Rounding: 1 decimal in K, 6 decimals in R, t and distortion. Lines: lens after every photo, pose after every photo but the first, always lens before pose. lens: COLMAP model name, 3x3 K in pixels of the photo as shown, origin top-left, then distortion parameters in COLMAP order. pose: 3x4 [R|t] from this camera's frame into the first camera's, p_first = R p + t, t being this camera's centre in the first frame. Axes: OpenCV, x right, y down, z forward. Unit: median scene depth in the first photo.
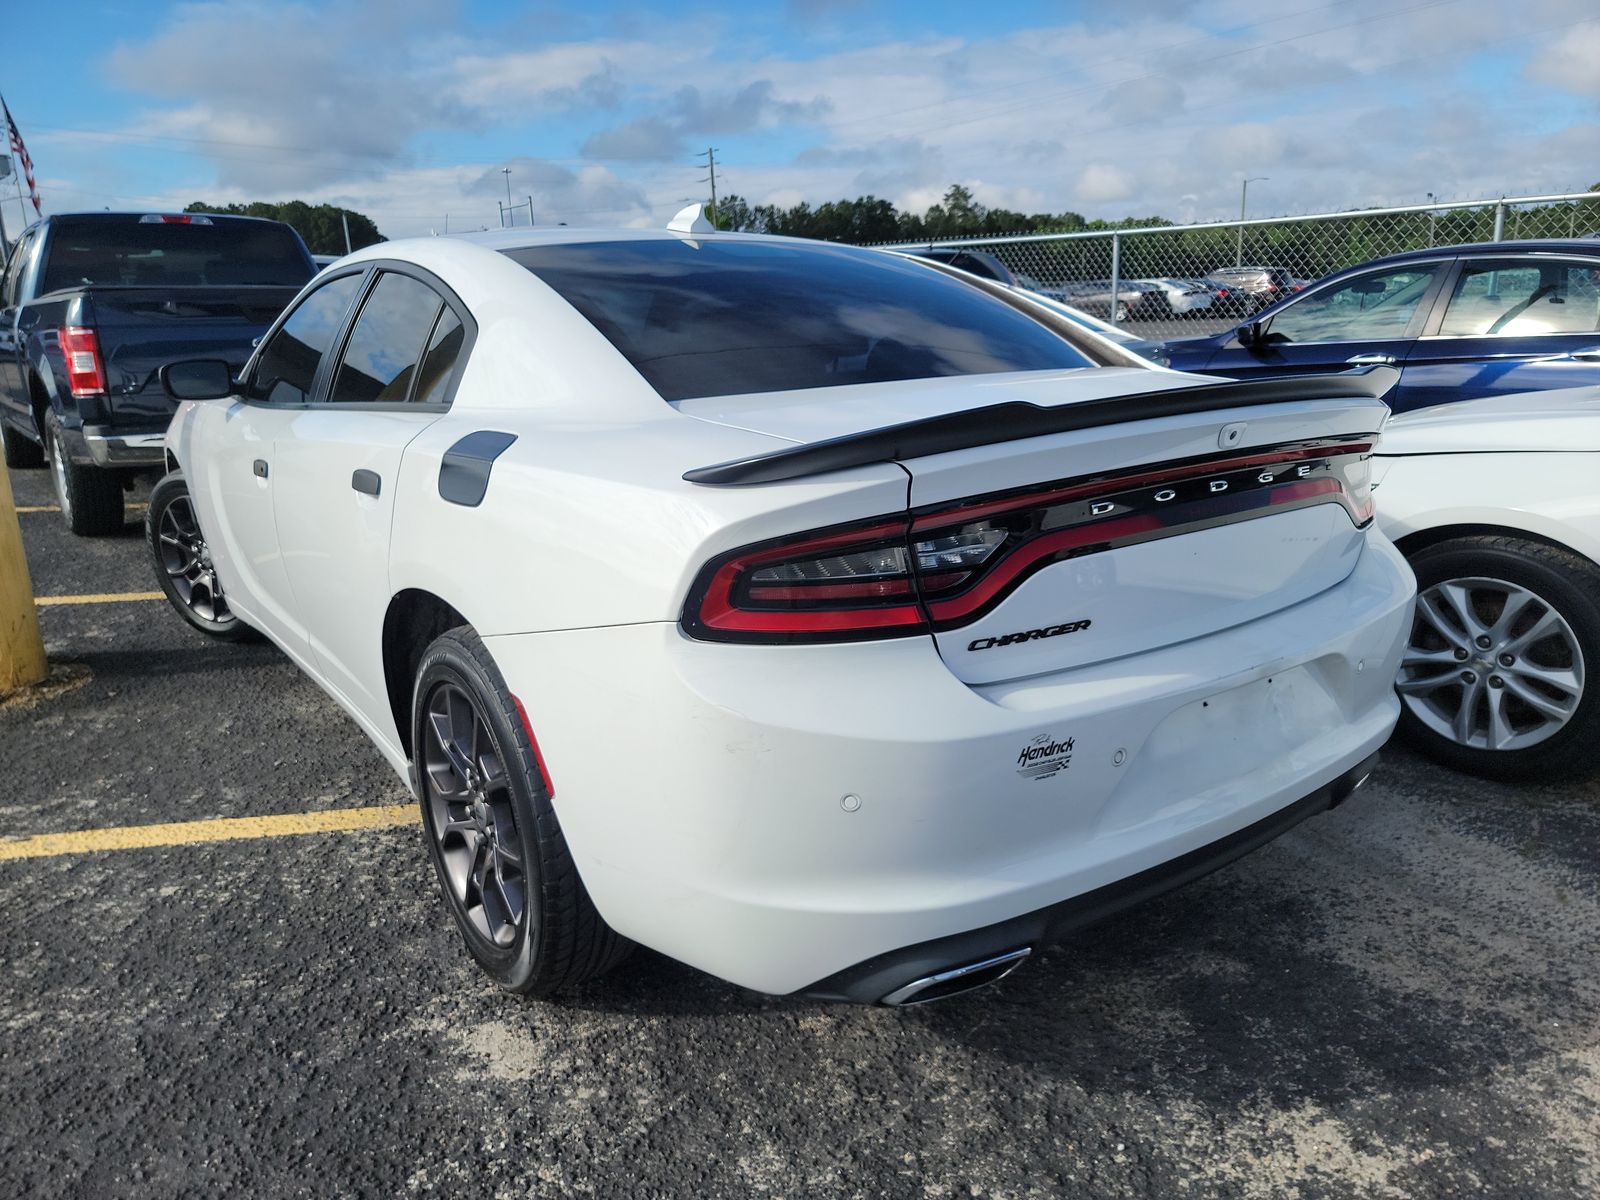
lens RADIAL K [[1097.3, 0, 800.0], [0, 1097.3, 600.0], [0, 0, 1]] dist [0.043355, -0.032343]
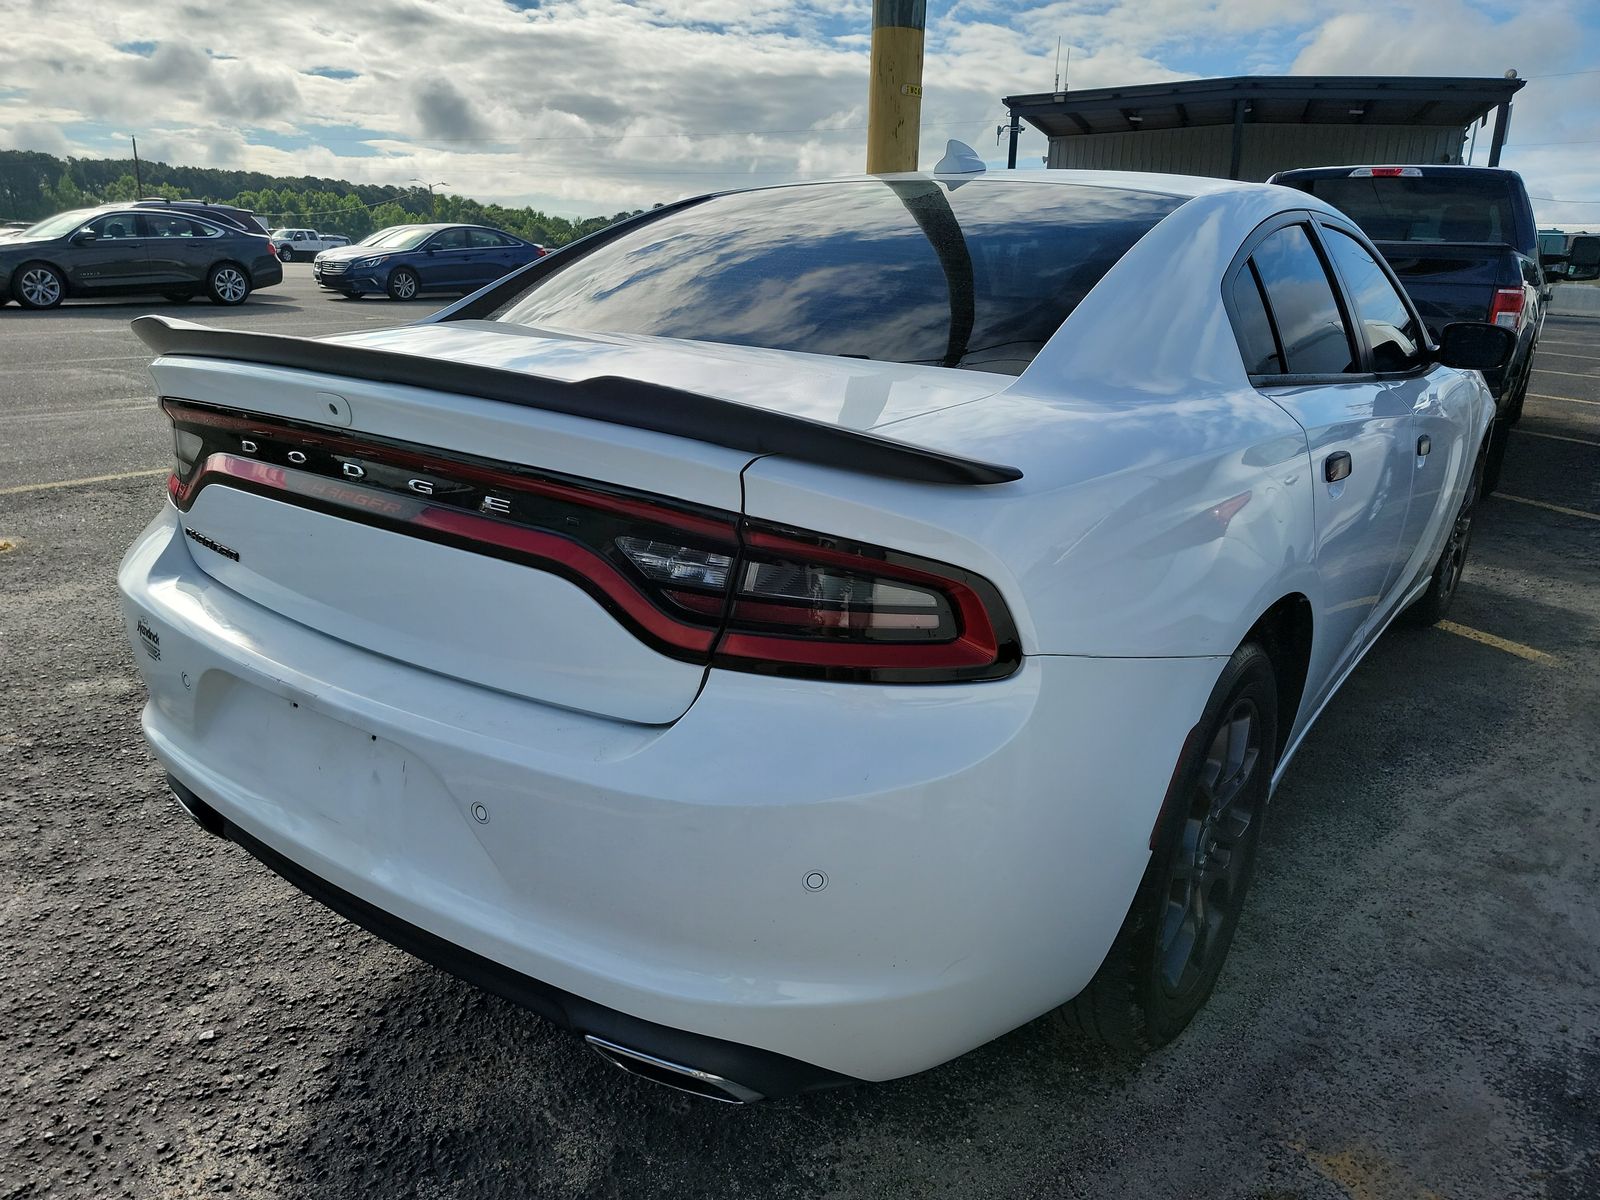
lens RADIAL K [[1097.3, 0, 800.0], [0, 1097.3, 600.0], [0, 0, 1]] dist [0.043355, -0.032343]
pose [[0.325952, 0.309672, -0.893230, 1.377884], [-0.277933, 0.934466, 0.222546, -0.316060], [0.903609, 0.175719, 0.390659, 1.108303]]
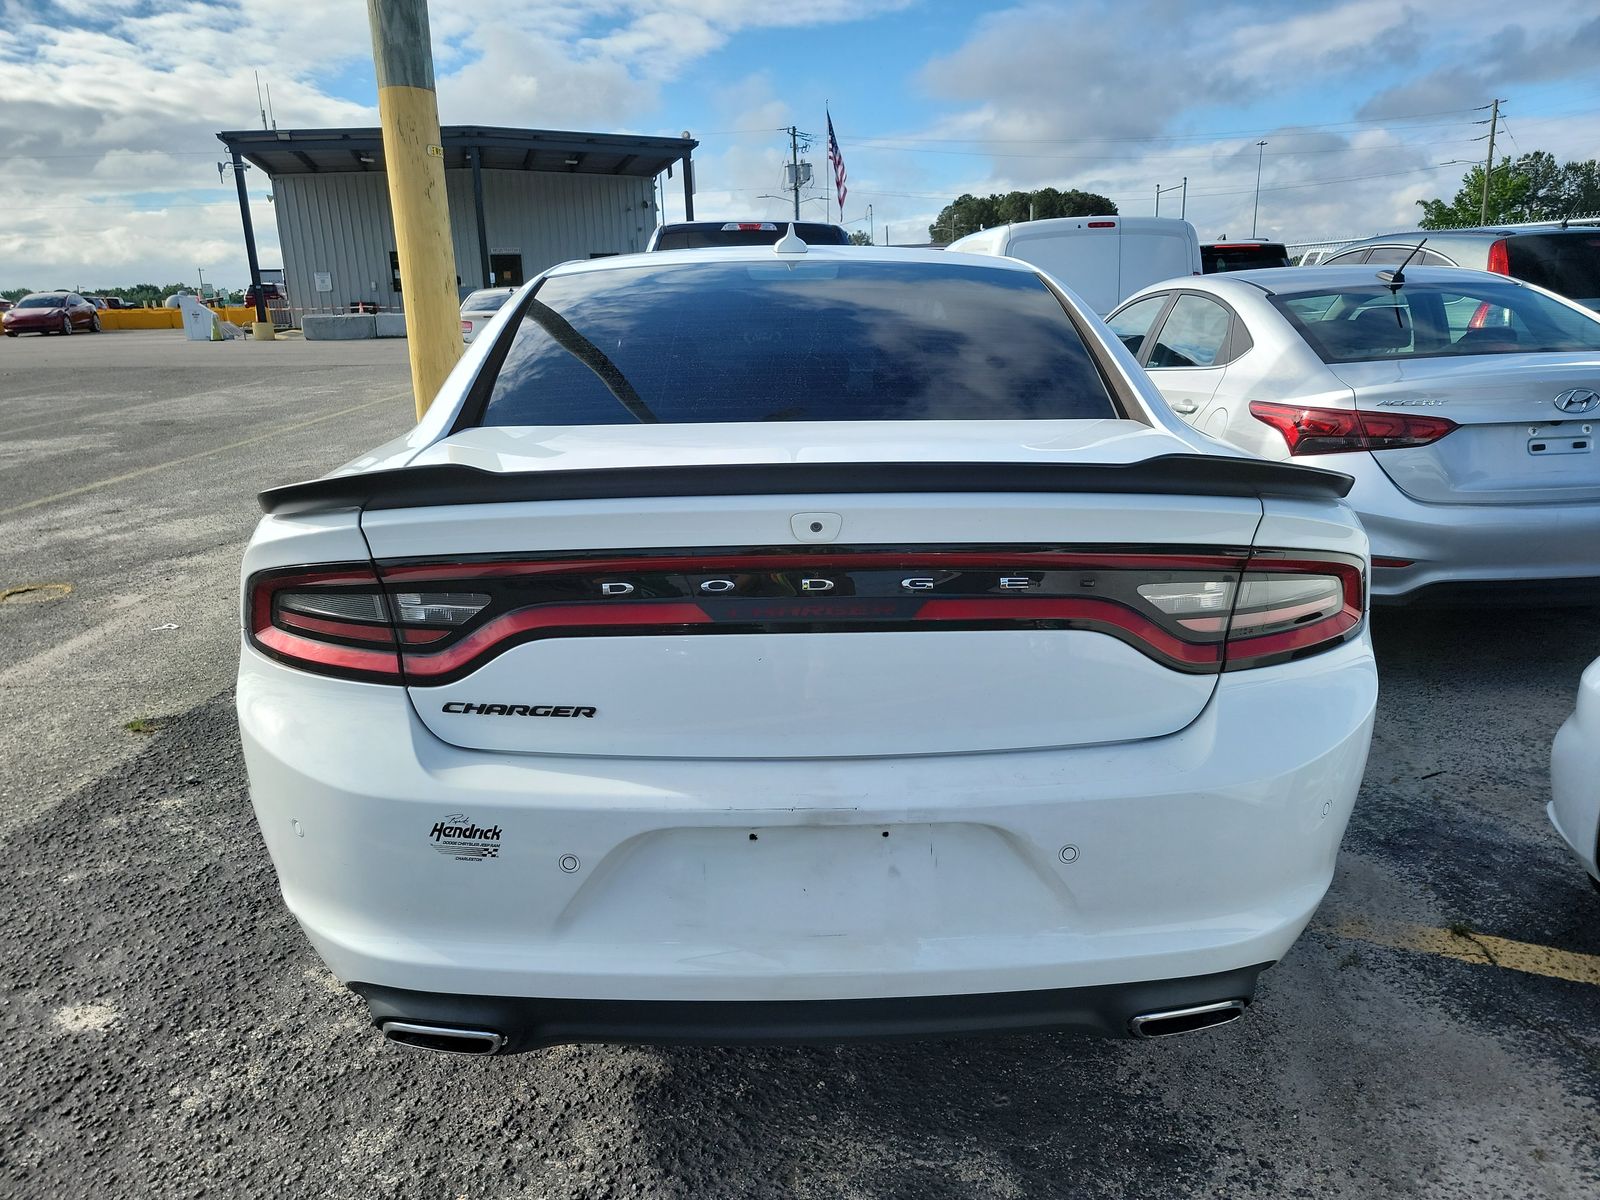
lens RADIAL K [[1097.3, 0, 800.0], [0, 1097.3, 600.0], [0, 0, 1]] dist [0.043355, -0.032343]
pose [[0.818659, 0.158022, -0.552110, 0.914049], [-0.149332, 0.986901, 0.061039, -0.154280], [0.554524, 0.032478, 0.831534, 0.352142]]
